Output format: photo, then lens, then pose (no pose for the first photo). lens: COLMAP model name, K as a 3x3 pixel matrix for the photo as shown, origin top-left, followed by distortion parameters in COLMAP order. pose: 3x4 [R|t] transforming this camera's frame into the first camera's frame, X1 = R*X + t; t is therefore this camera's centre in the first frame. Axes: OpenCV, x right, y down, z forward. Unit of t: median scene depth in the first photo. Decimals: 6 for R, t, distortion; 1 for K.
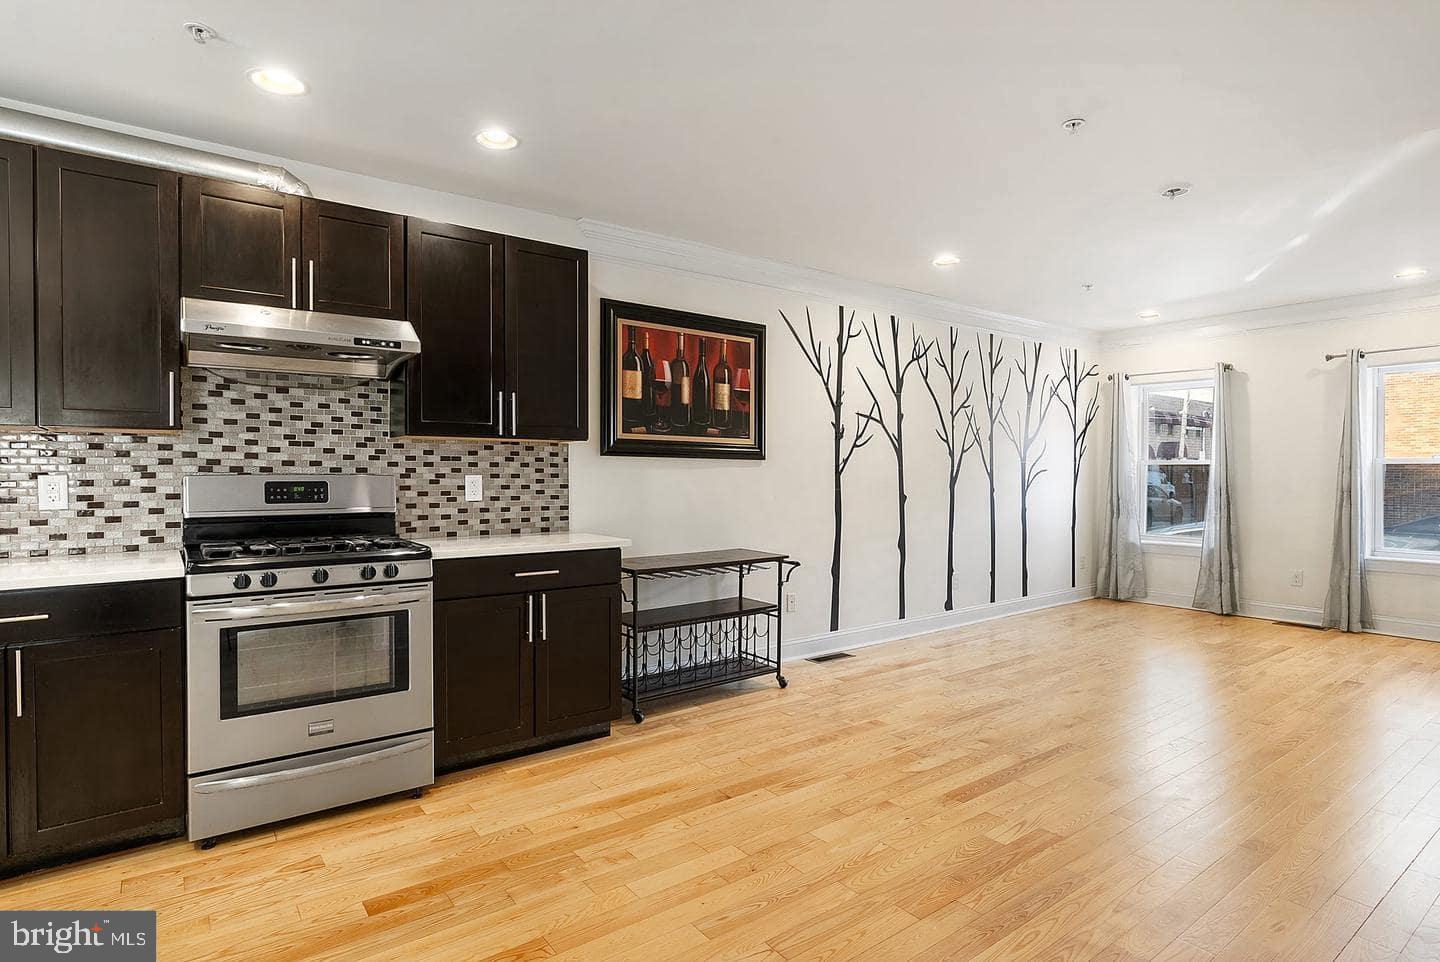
lens RADIAL K [[750.3, 0, 720.0], [0, 750.3, 481.0], [0, 0, 1]] dist [-0.002760, 0.000354]
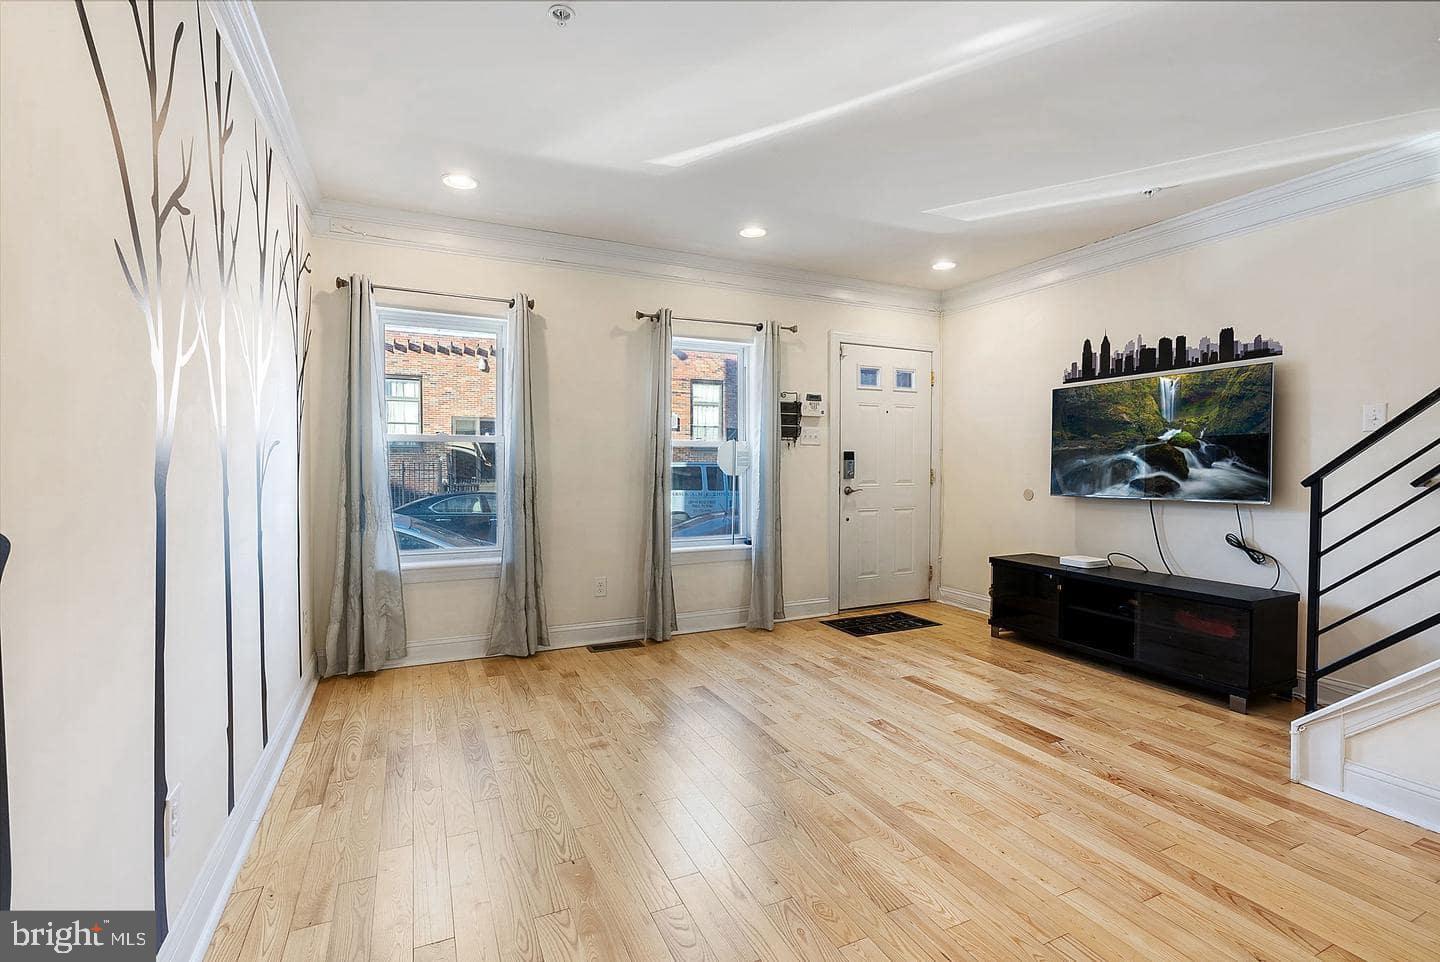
lens RADIAL K [[650.9, 0, 720.0], [0, 650.9, 481.0], [0, 0, 1]] dist [-0.002392, -0.000079]
pose [[0.206978, -0.023102, 0.978073, 0.203763], [0.010986, 0.999713, 0.021288, 0.005839], [-0.978284, 0.006339, 0.207172, 1.249803]]
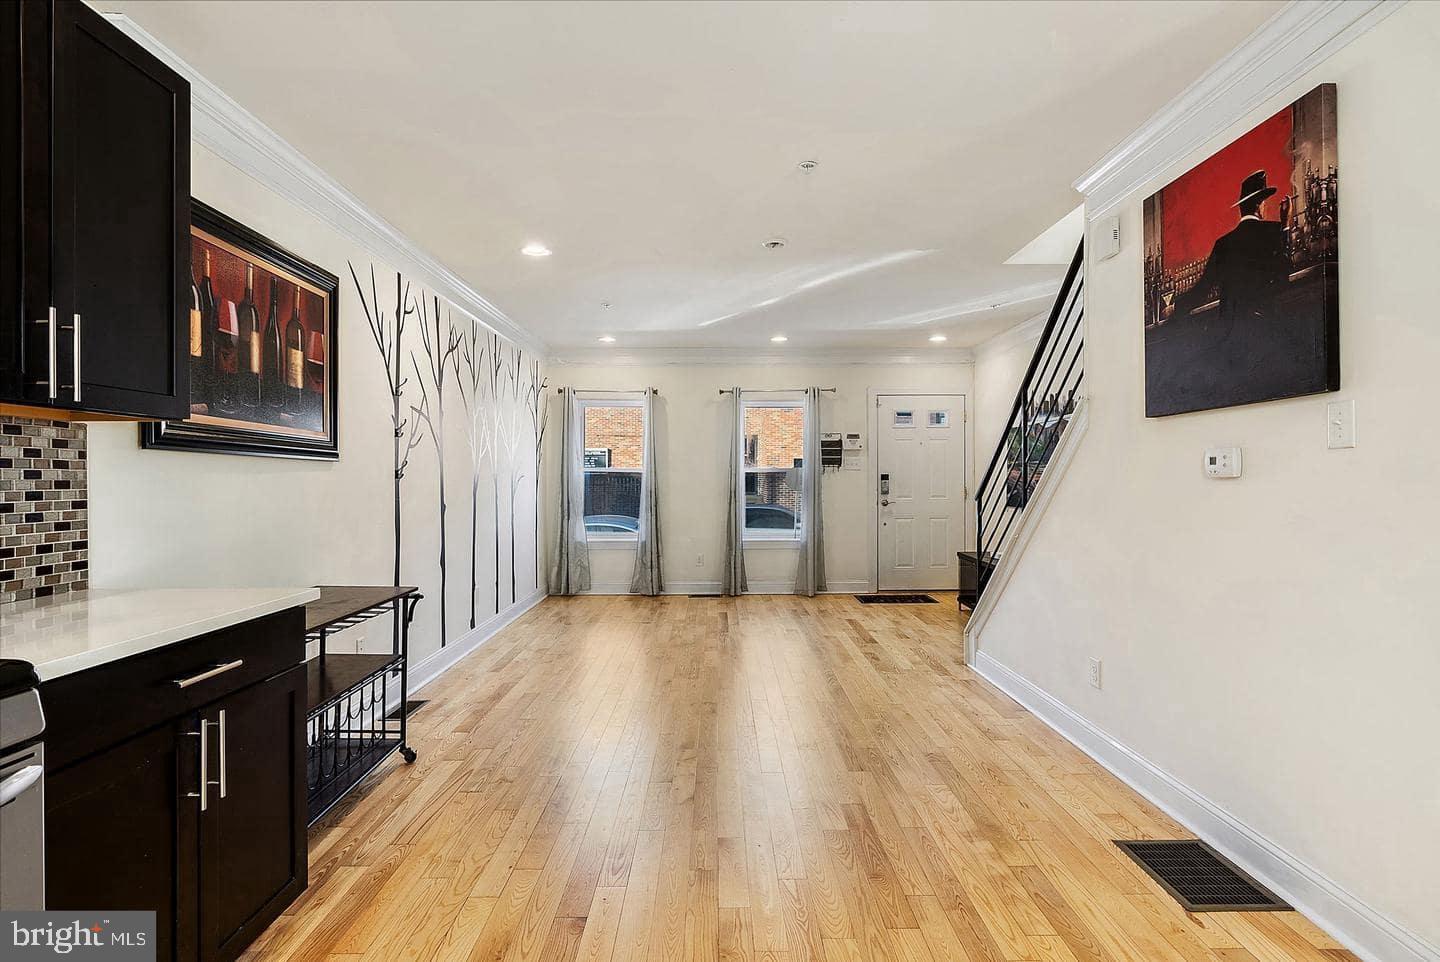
lens RADIAL K [[734.0, 0, 720.0], [0, 734.0, 481.0], [0, 0, 1]] dist [-0.001060, 0.001710]
pose [[0.596935, -0.004010, 0.802280, -0.387042], [0.011058, 0.999934, -0.003230, -0.003303], [-0.802214, 0.010800, 0.596939, 0.364140]]
